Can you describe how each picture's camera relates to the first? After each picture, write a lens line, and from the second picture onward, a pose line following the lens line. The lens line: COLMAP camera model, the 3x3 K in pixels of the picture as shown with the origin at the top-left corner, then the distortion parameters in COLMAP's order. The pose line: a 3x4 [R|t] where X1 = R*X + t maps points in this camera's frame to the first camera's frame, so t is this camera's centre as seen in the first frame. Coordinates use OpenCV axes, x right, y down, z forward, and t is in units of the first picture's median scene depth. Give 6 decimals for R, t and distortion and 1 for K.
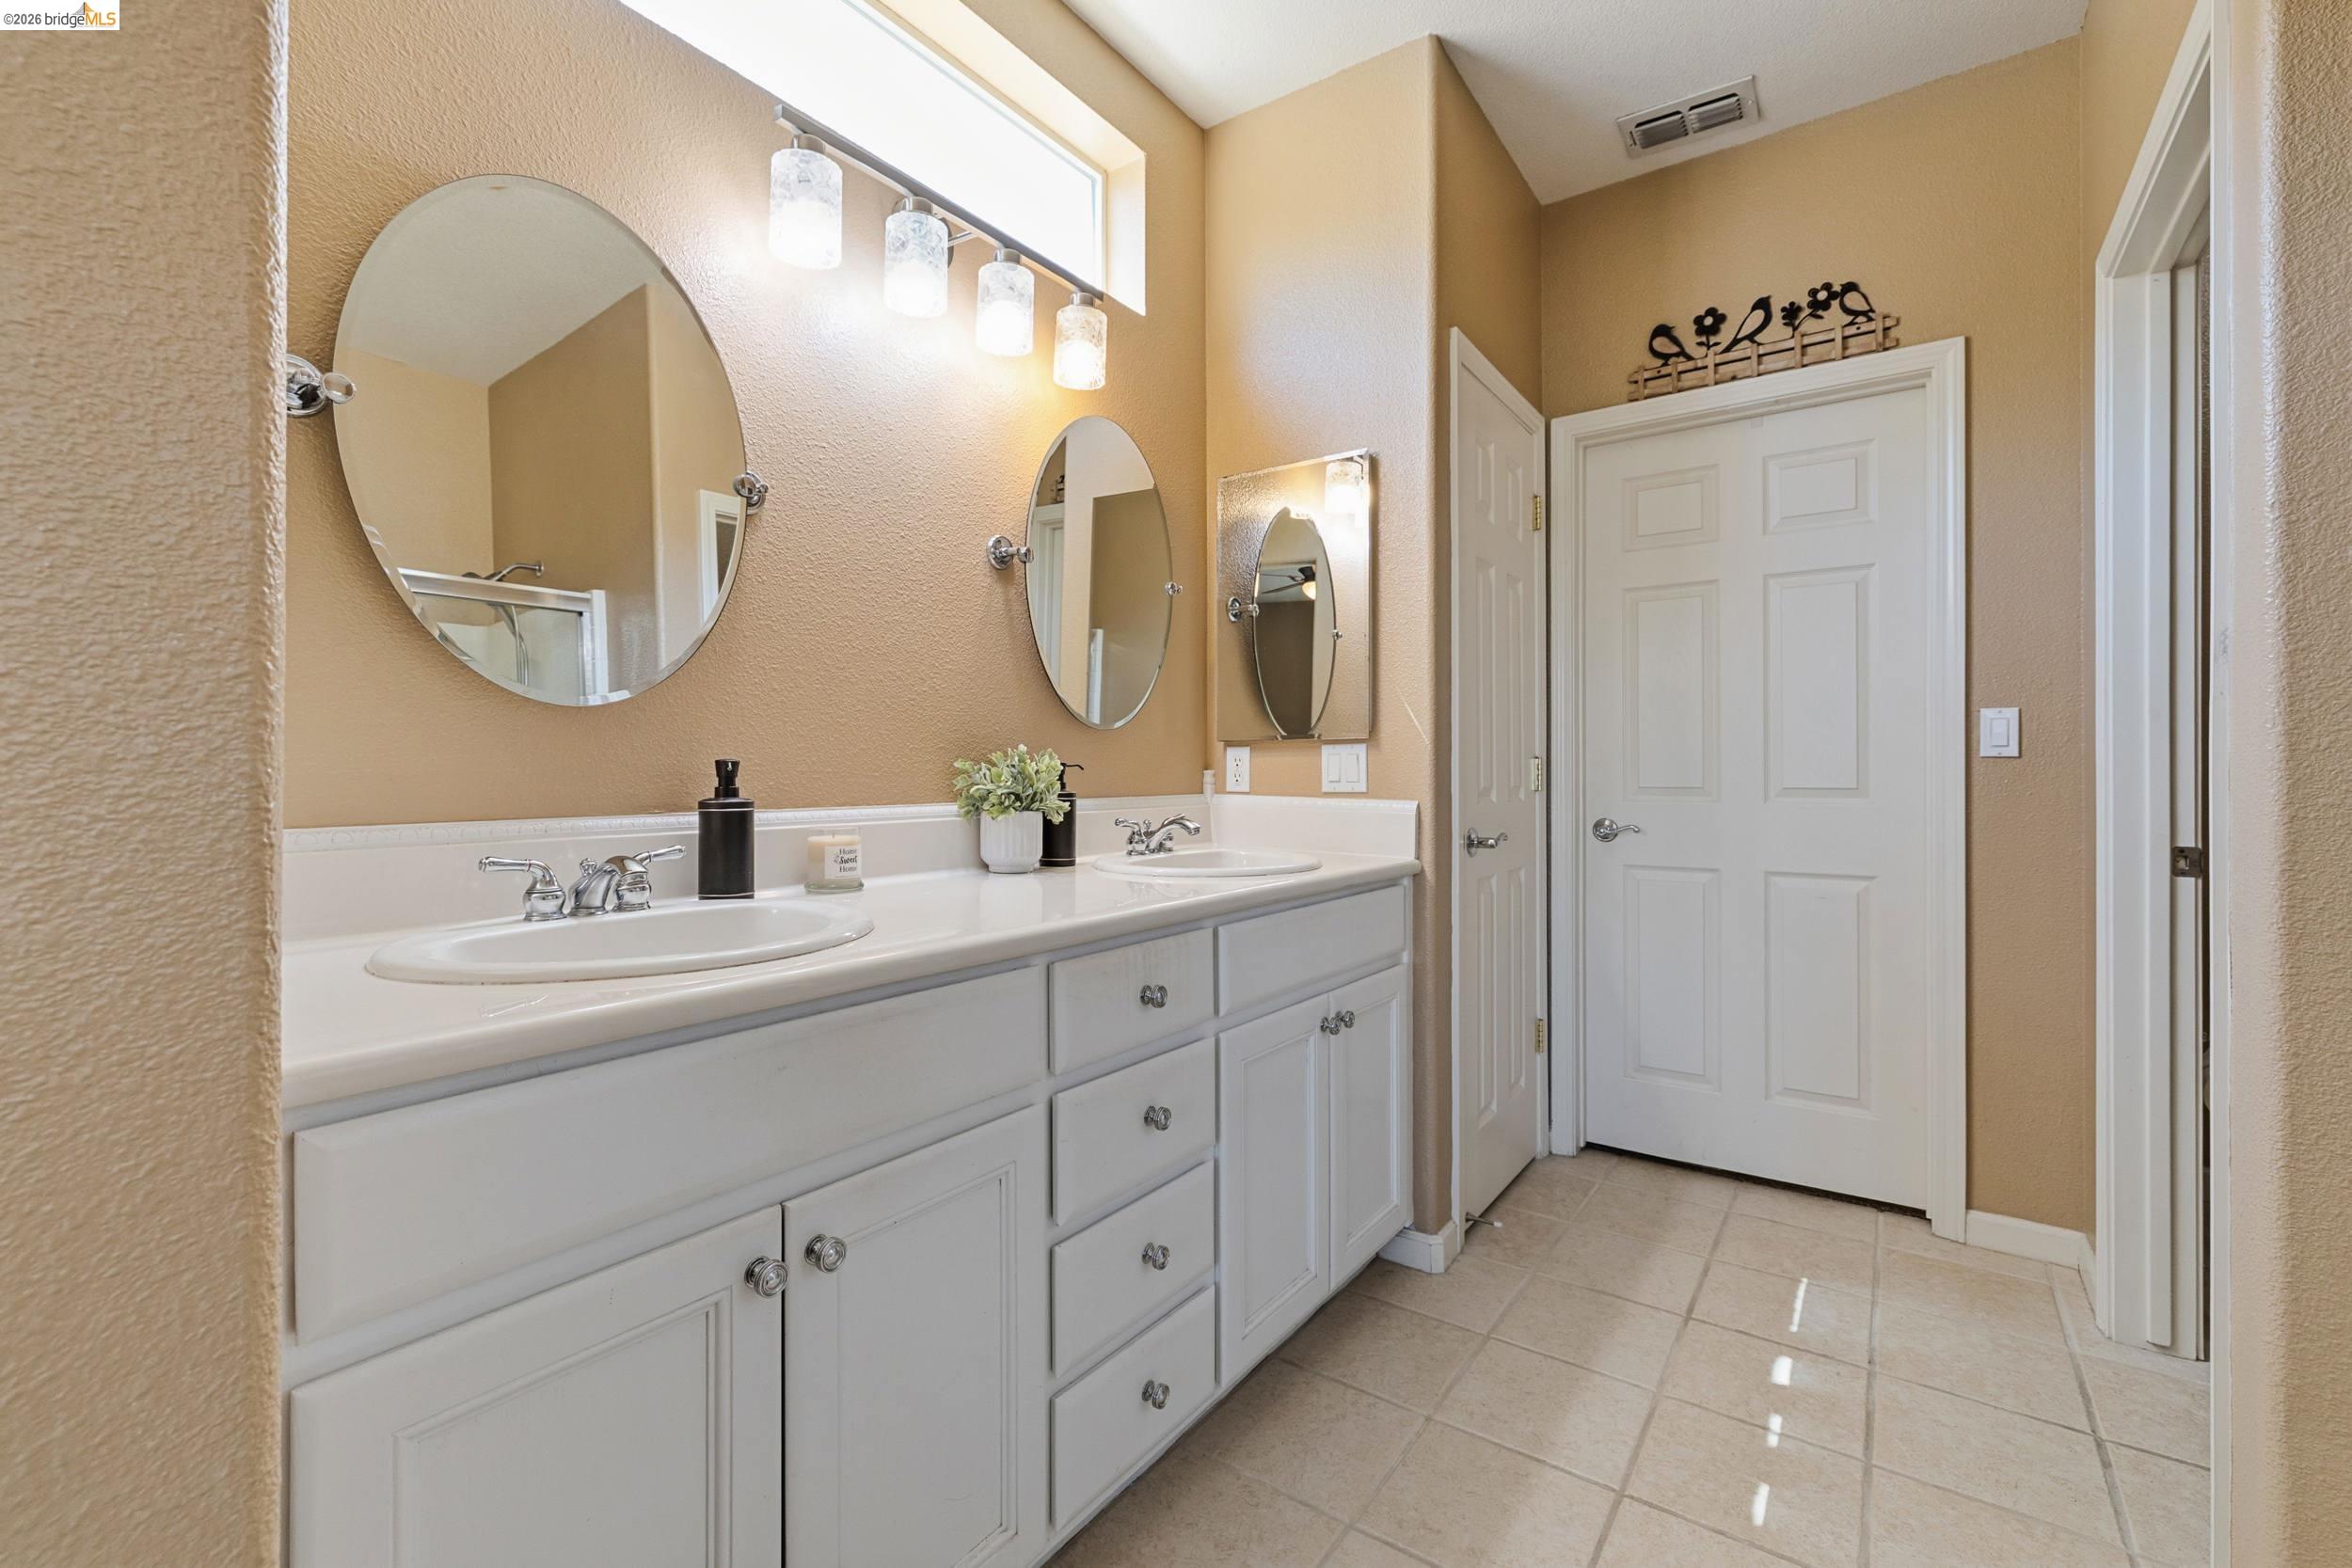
lens RADIAL K [[869.6, 0, 1176.0], [0, 869.6, 784.0], [0, 0, 1]] dist [-0.012698, 0.000045]
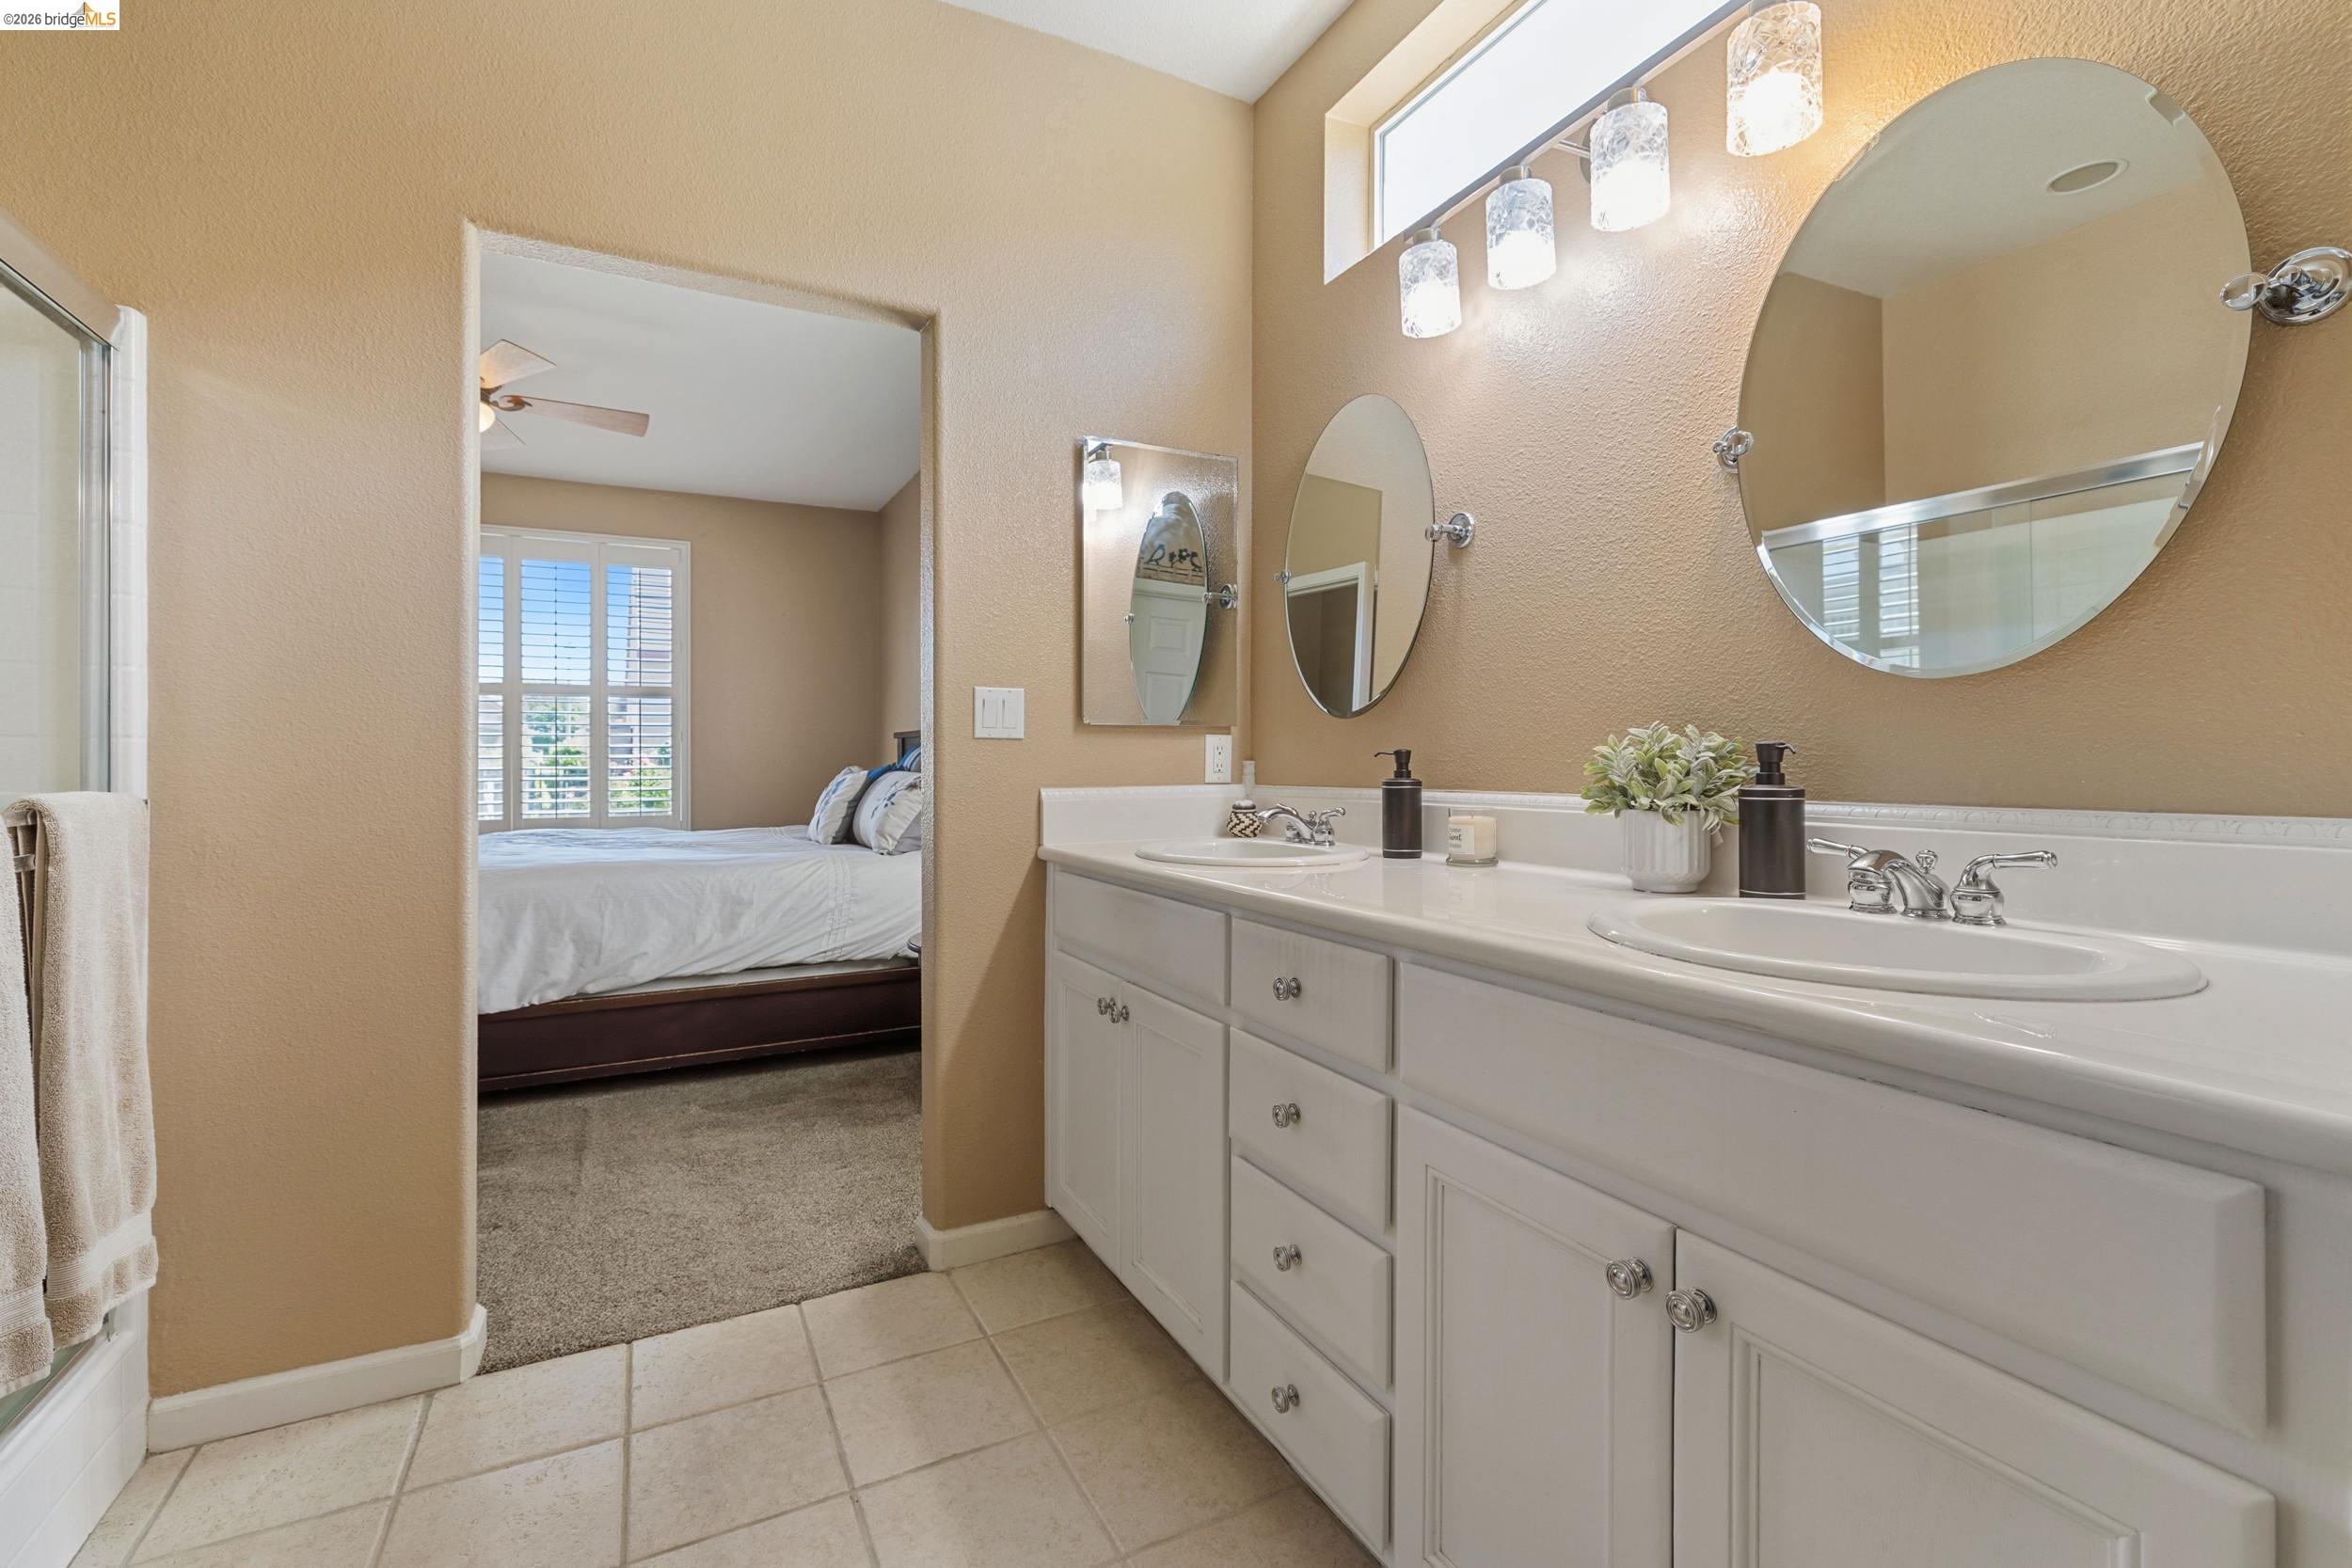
lens RADIAL K [[1028.9, 0, 1169.2], [0, 1028.9, 771.0], [0, 0, 1]] dist [0.000729, 0.000666]
pose [[-0.391061, 0.005870, -0.920346, 0.973758], [-0.003304, 0.999964, 0.007782, -0.006276], [0.920359, 0.006084, -0.391028, 1.189909]]
